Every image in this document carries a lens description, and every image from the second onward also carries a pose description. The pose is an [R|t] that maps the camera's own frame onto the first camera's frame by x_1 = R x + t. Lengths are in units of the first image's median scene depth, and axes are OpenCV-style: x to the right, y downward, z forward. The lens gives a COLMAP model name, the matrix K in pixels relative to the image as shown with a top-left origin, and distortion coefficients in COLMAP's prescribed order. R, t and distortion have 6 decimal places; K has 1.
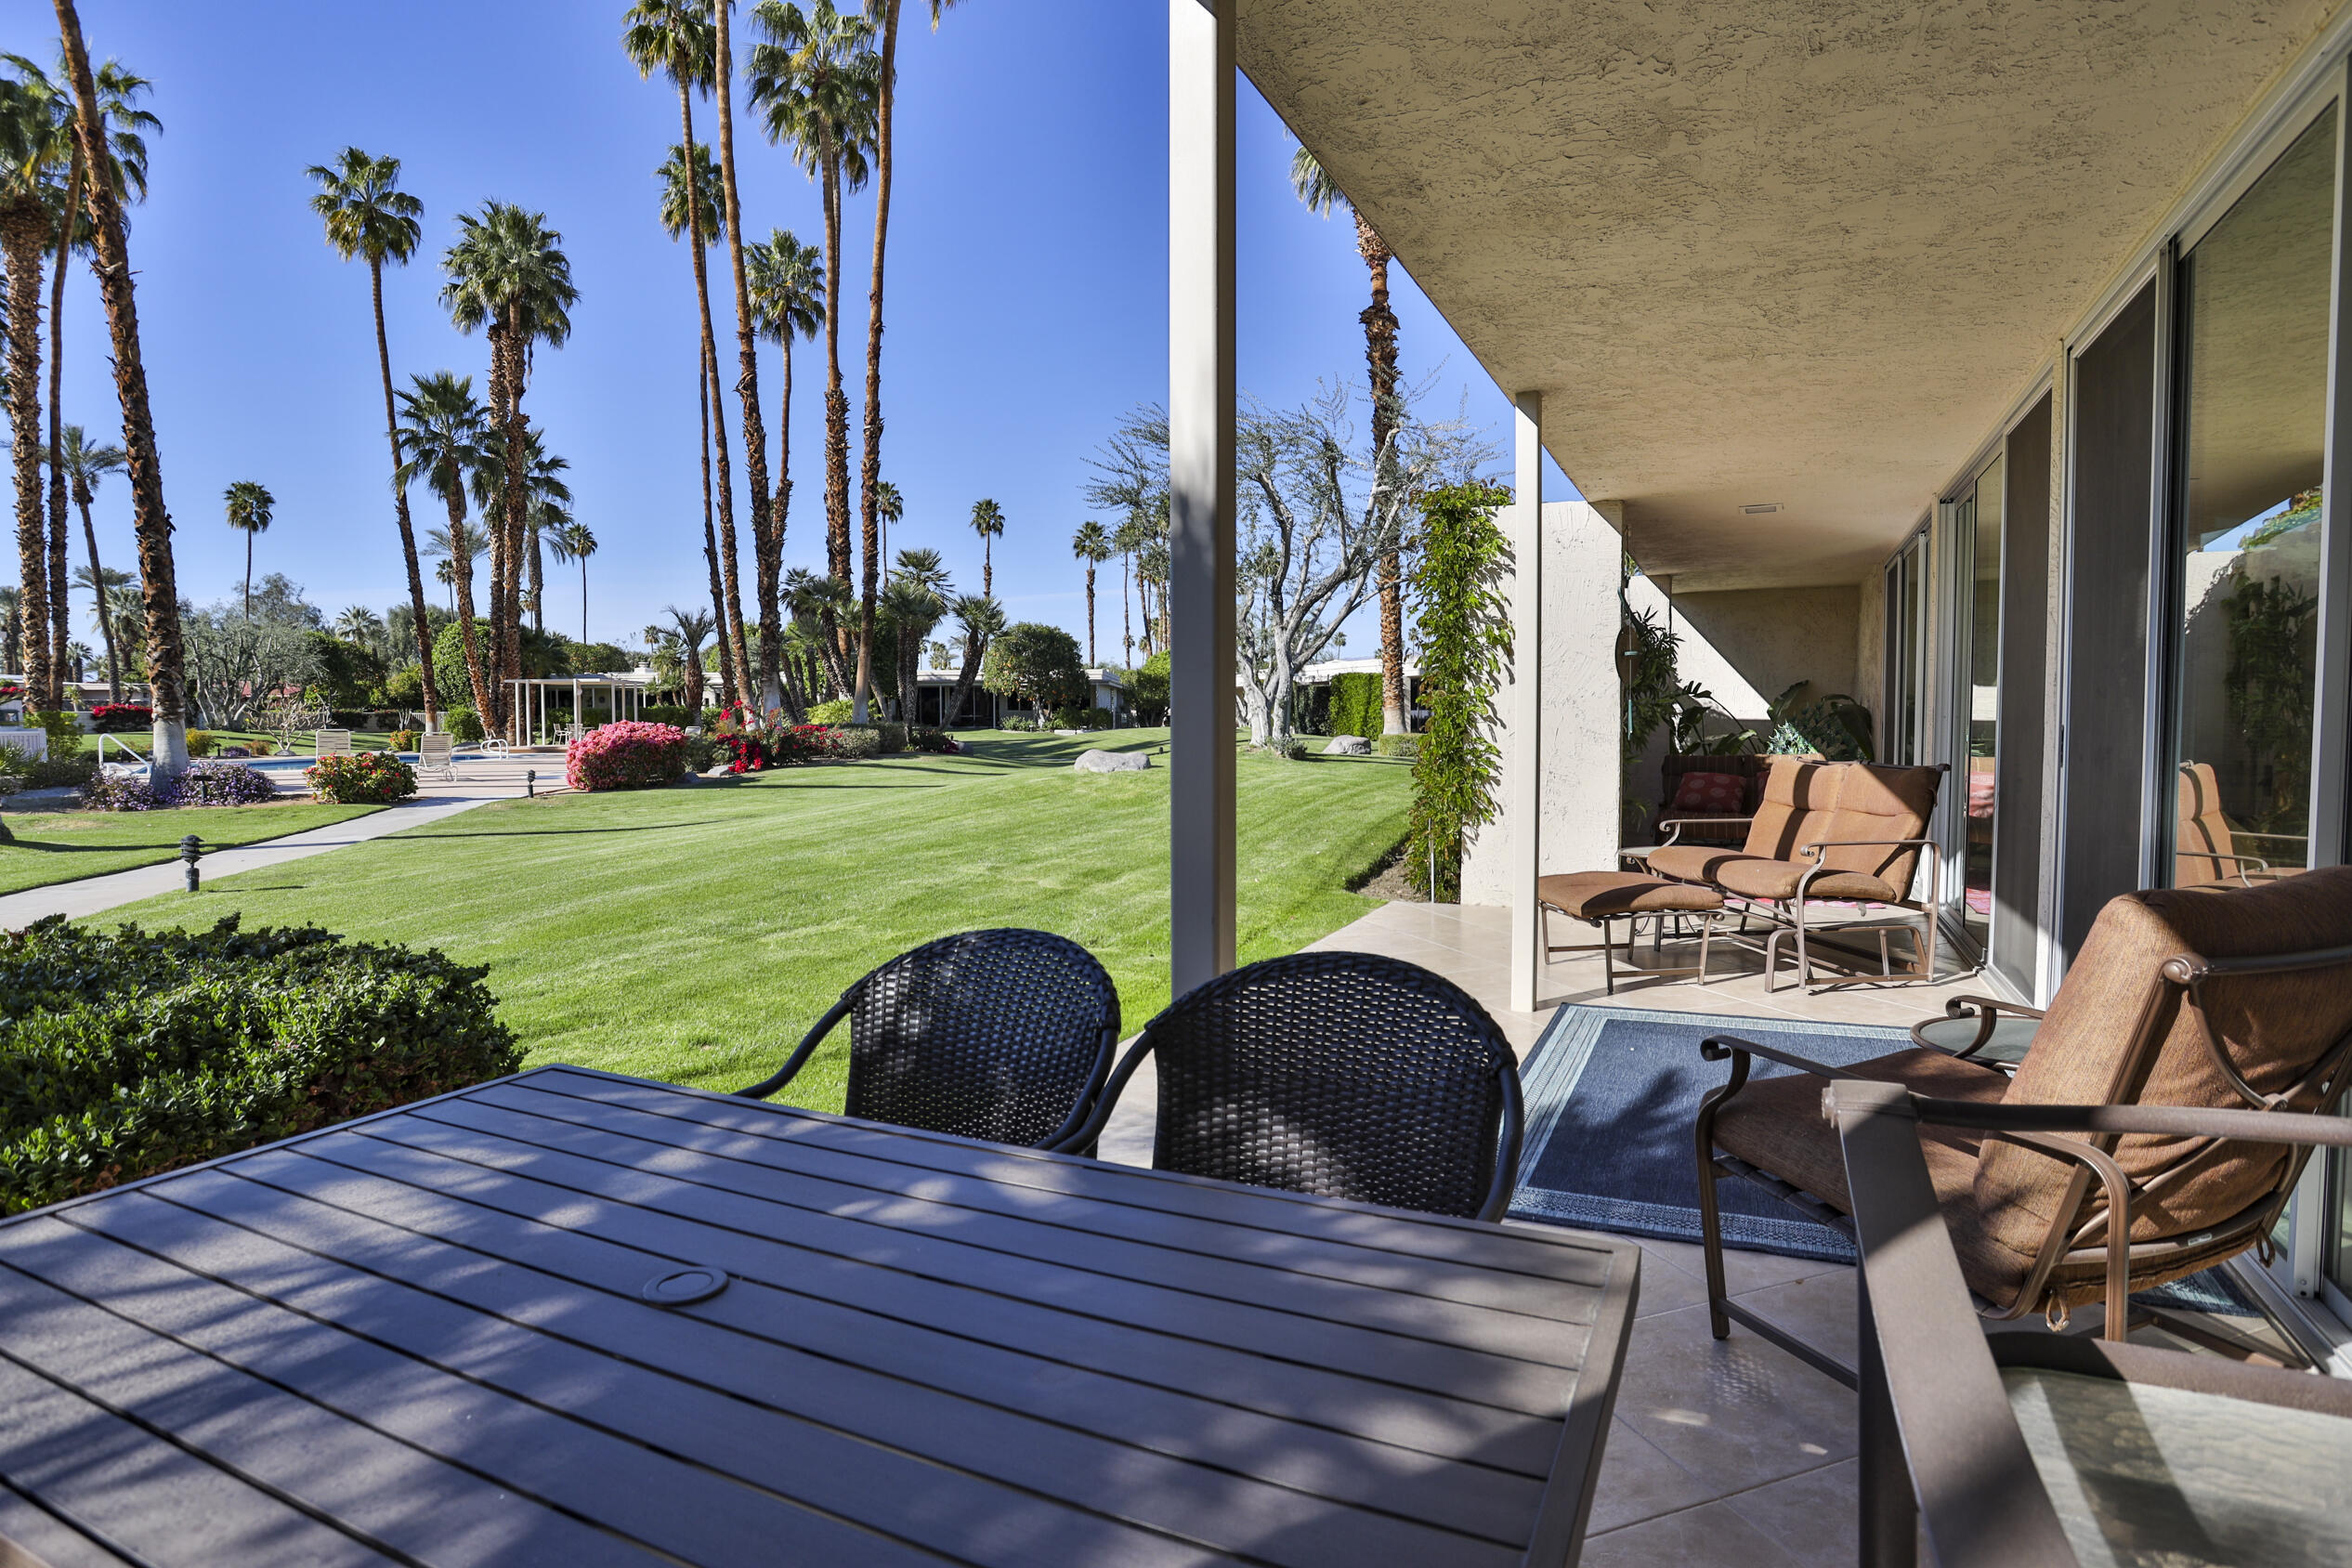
lens RADIAL K [[1219.2, 0, 1167.0], [0, 1219.2, 781.8], [0, 0, 1]] dist [-0.078173, 0.032693]
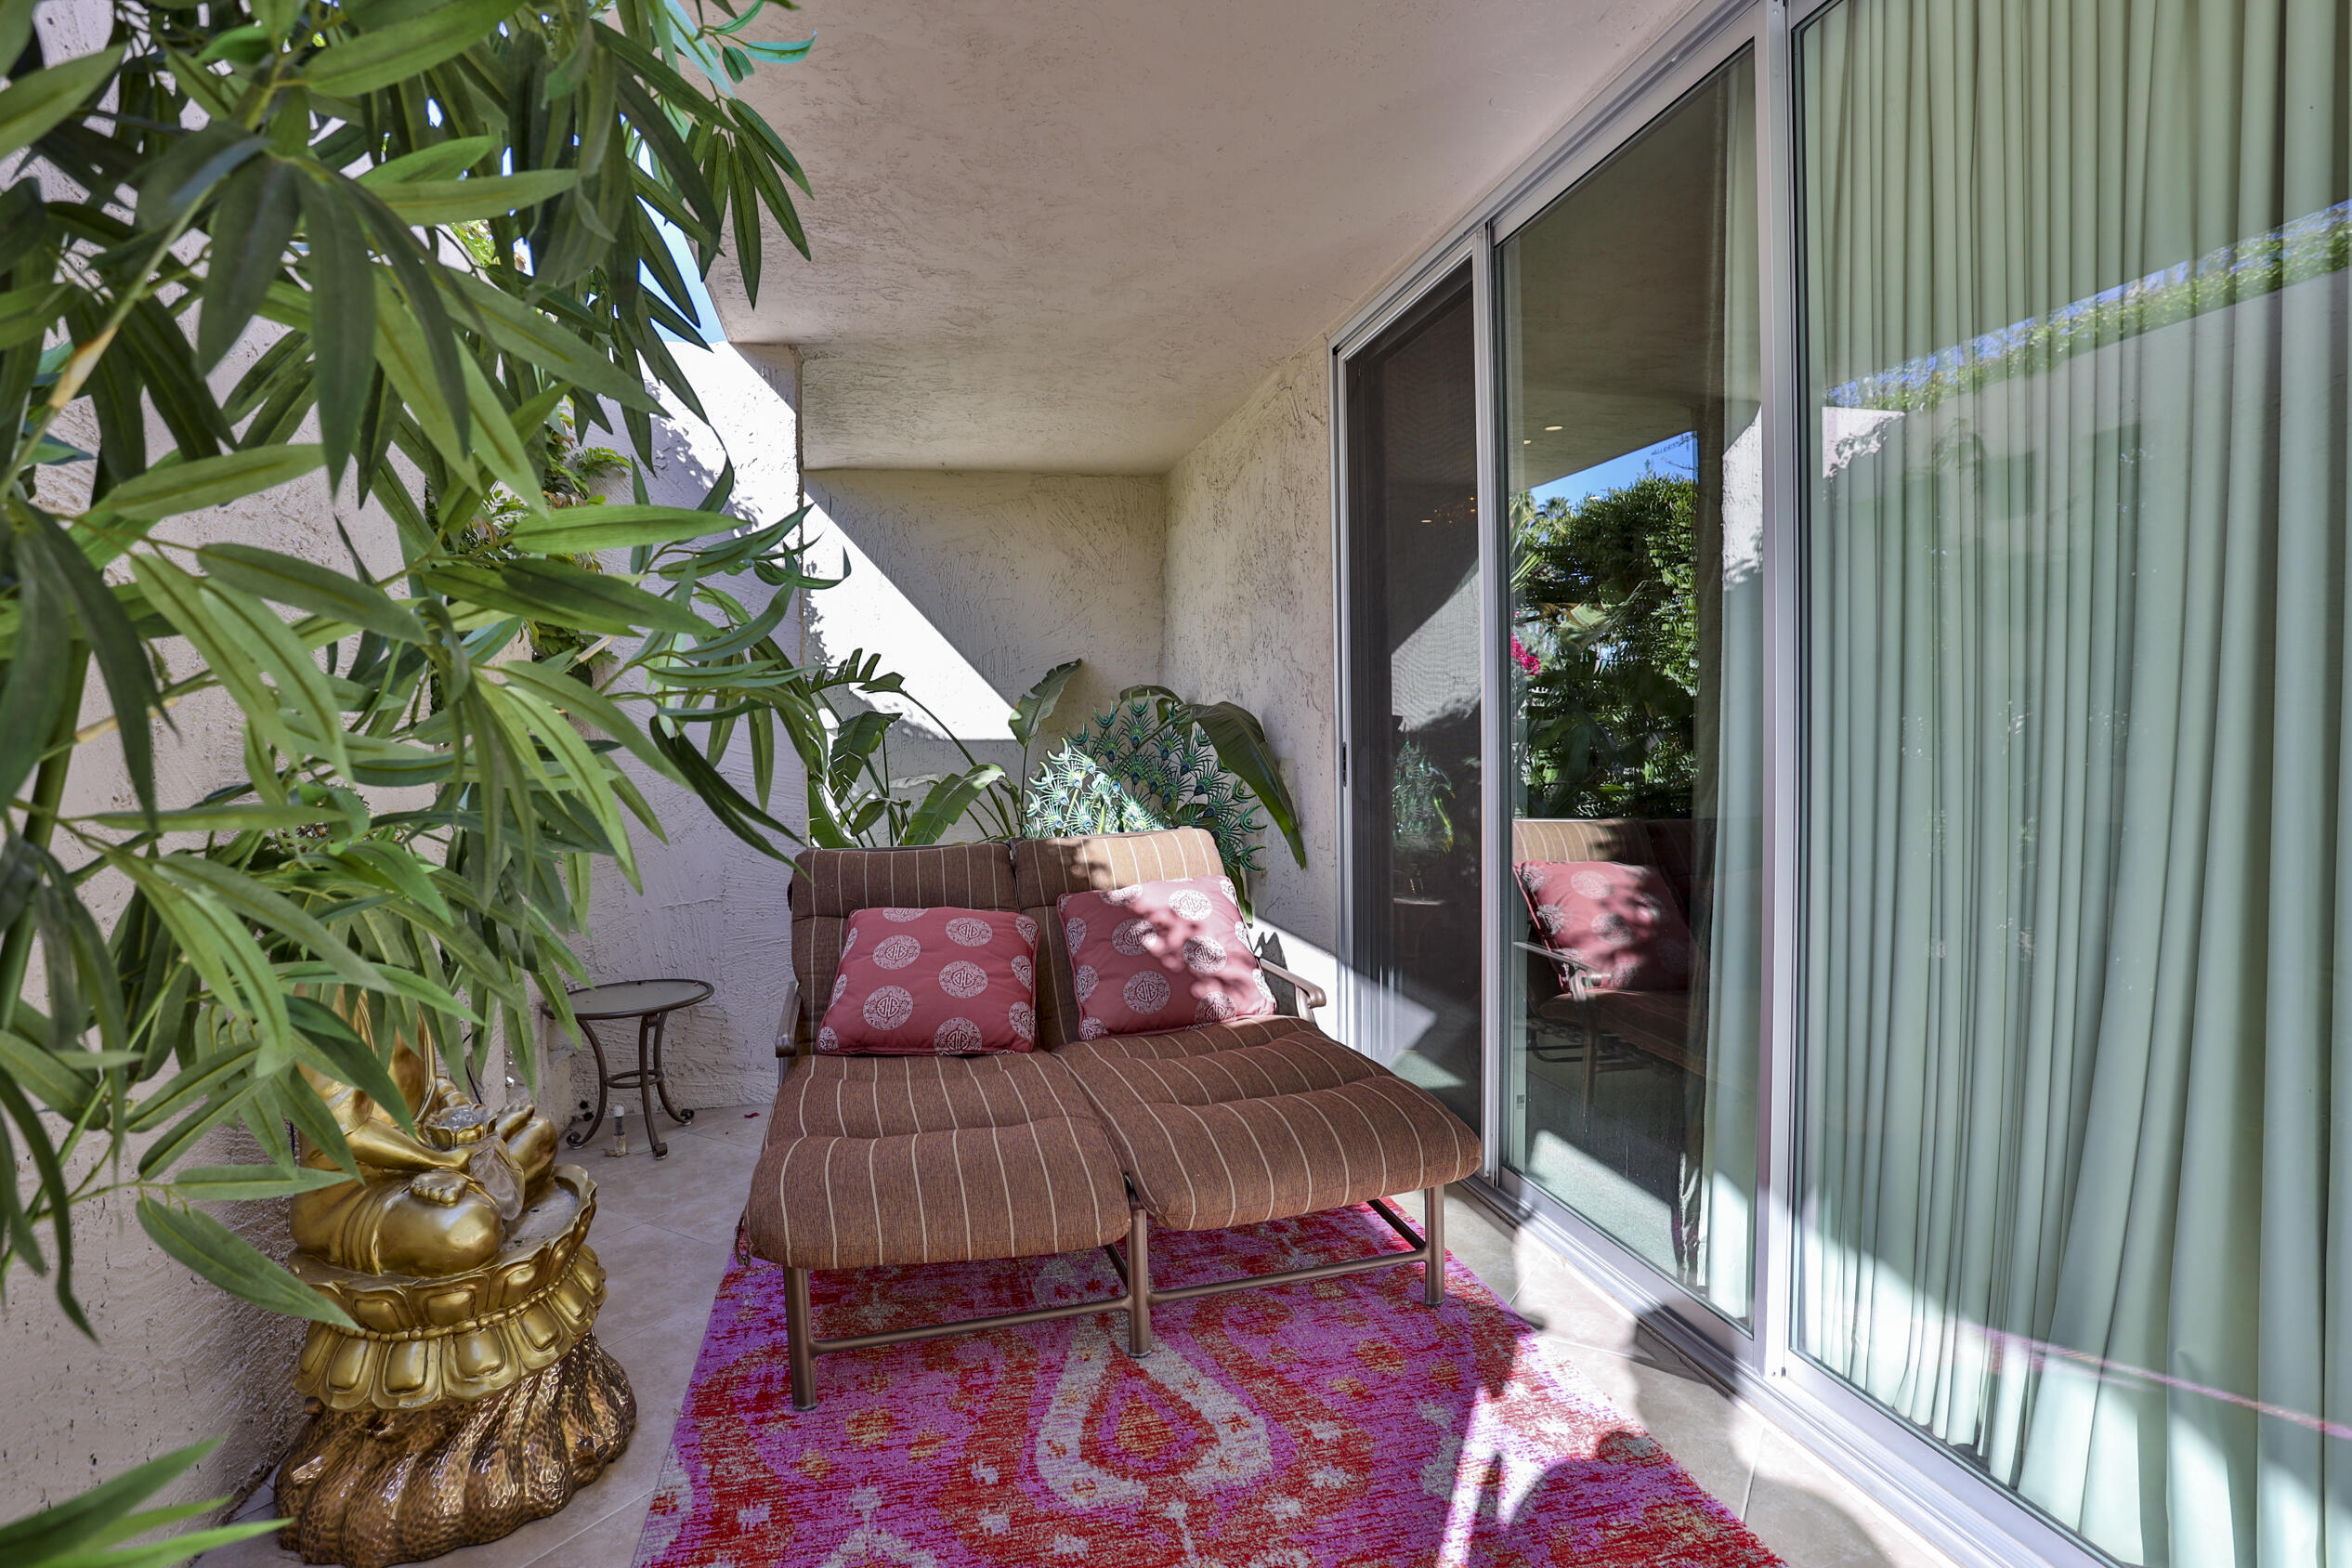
lens RADIAL K [[1218.3, 0, 1176.0], [0, 1218.3, 784.0], [0, 0, 1]] dist [-0.084265, 0.053927]
pose [[0.777382, -0.034644, 0.628074, 0.247113], [0.043907, 0.999035, 0.000762, -0.031877], [-0.627494, 0.026984, 0.778153, 0.580791]]
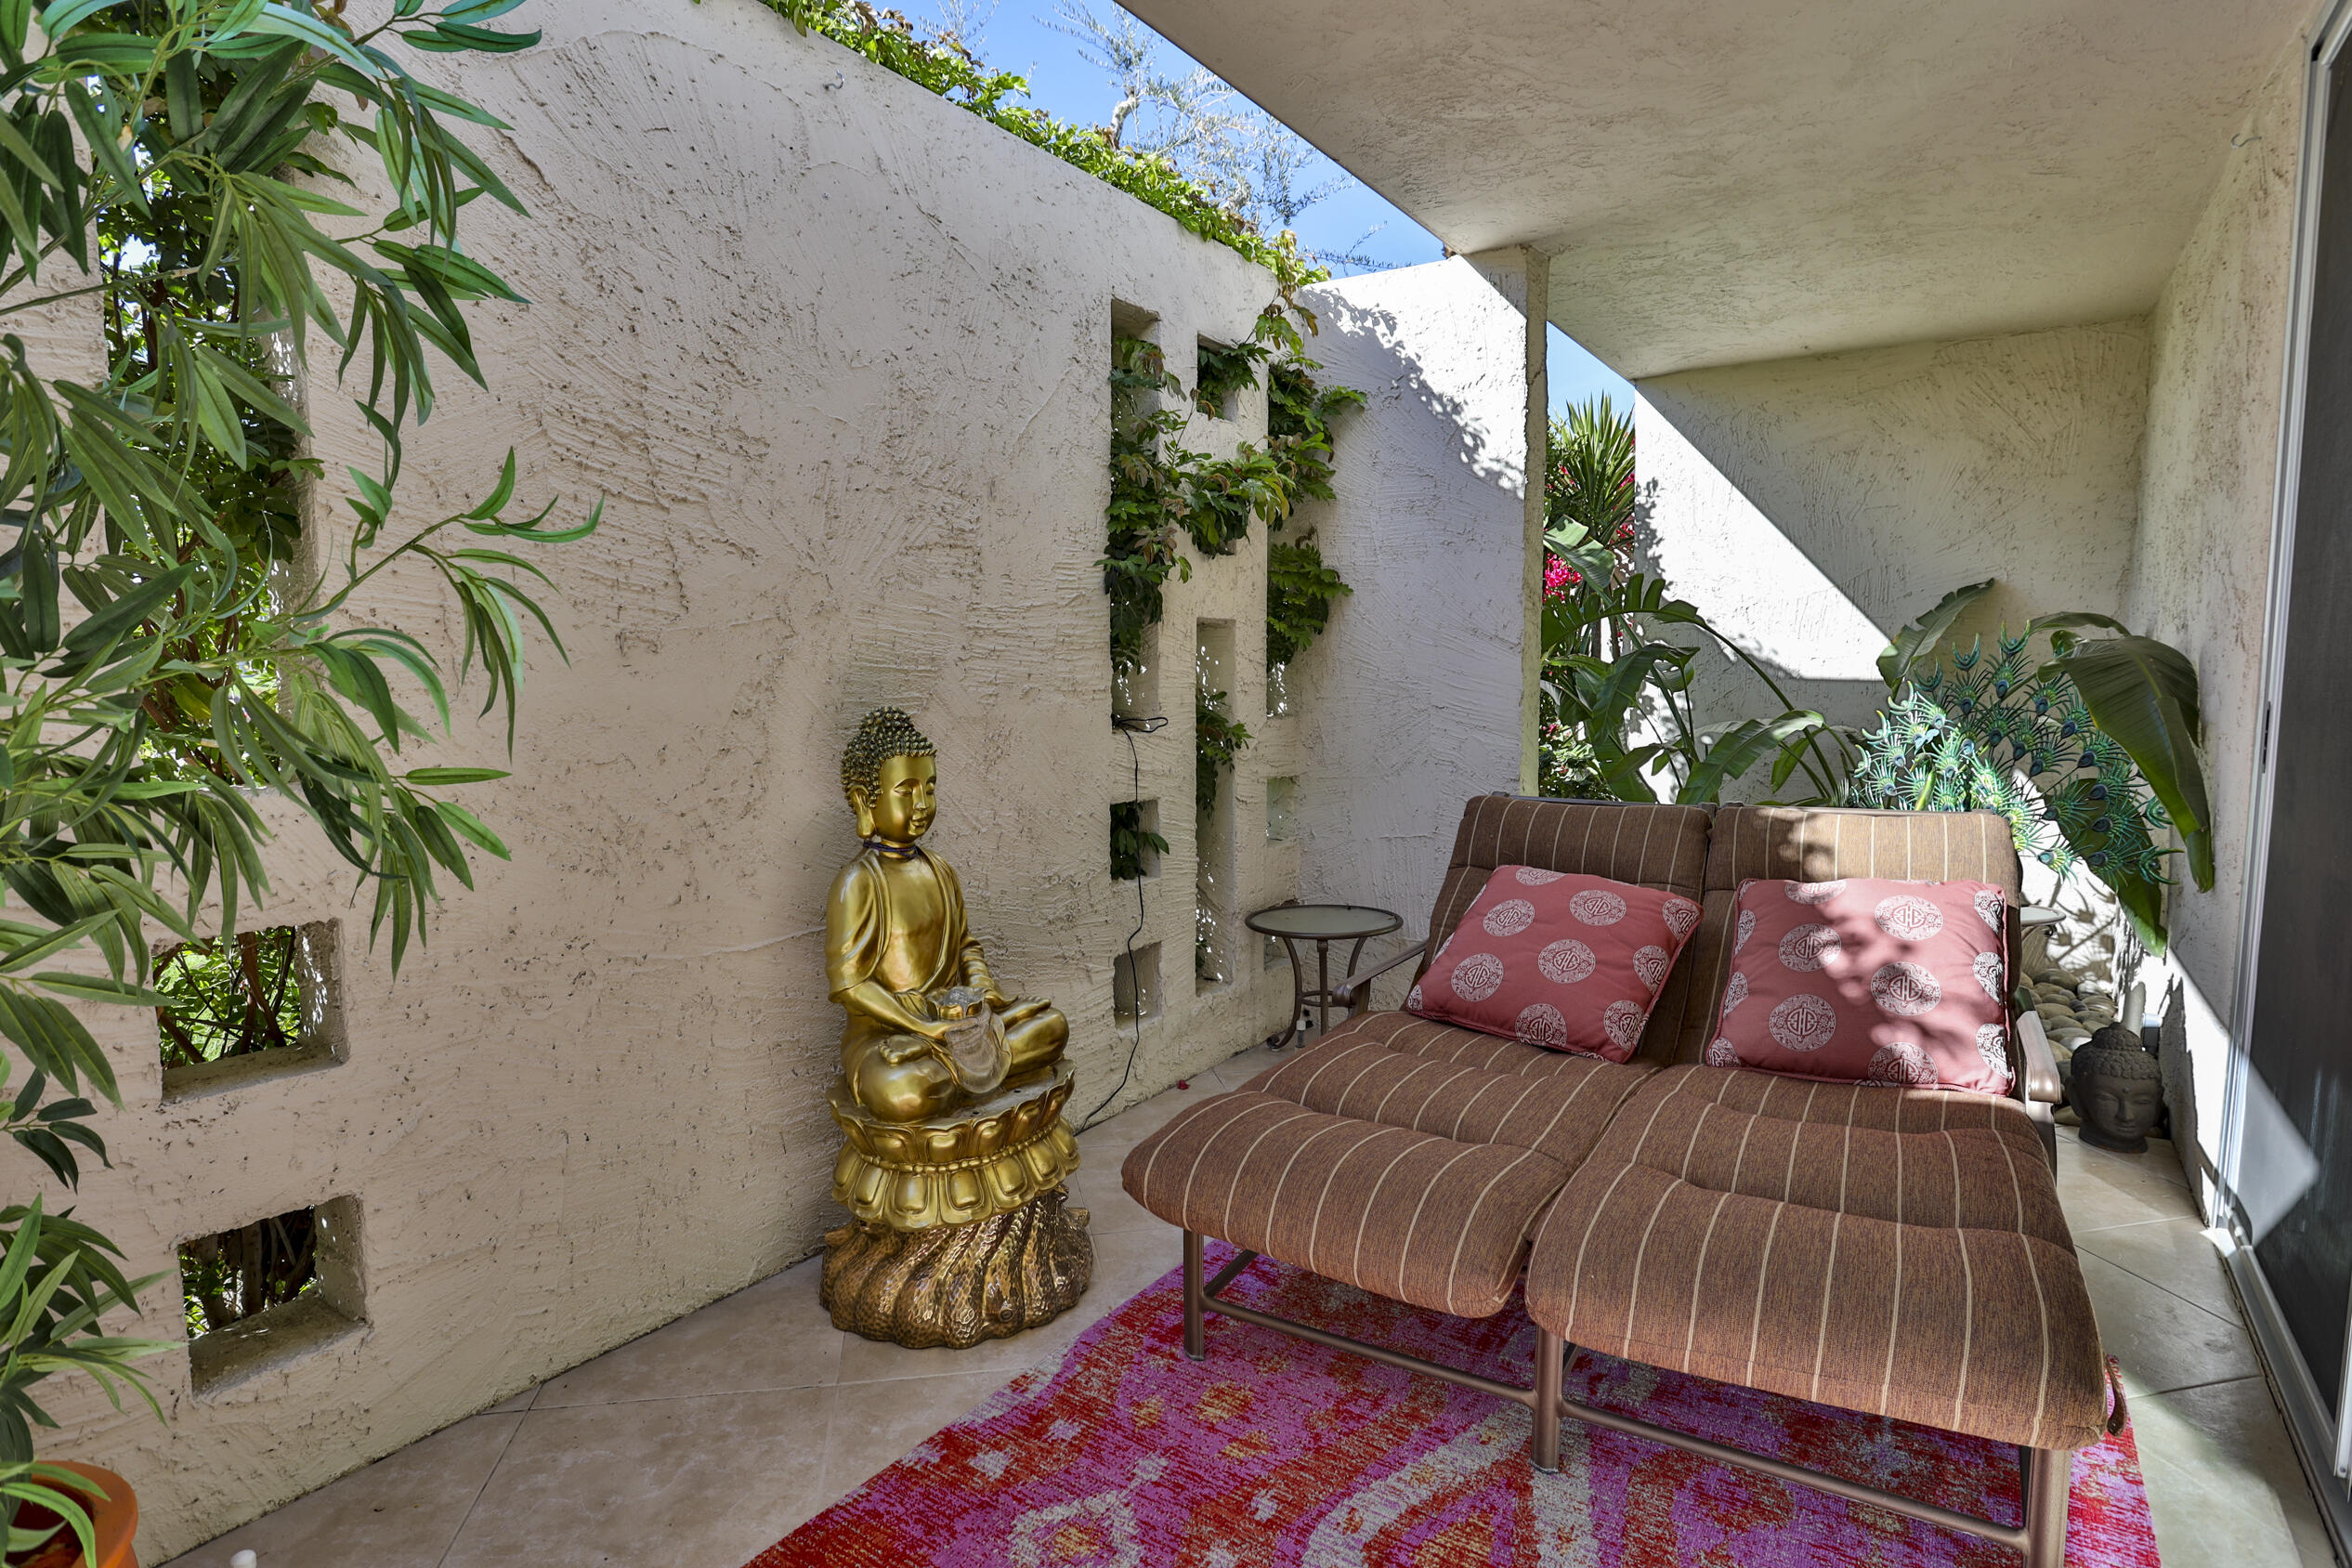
lens RADIAL K [[1219.2, 0, 1167.0], [0, 1219.2, 781.8], [0, 0, 1]] dist [-0.078173, 0.032693]
pose [[0.989317, 0.018415, -0.144611, 0.329843], [-0.012183, 0.998963, 0.043860, -0.033566], [0.145269, -0.041629, 0.988516, 0.584142]]
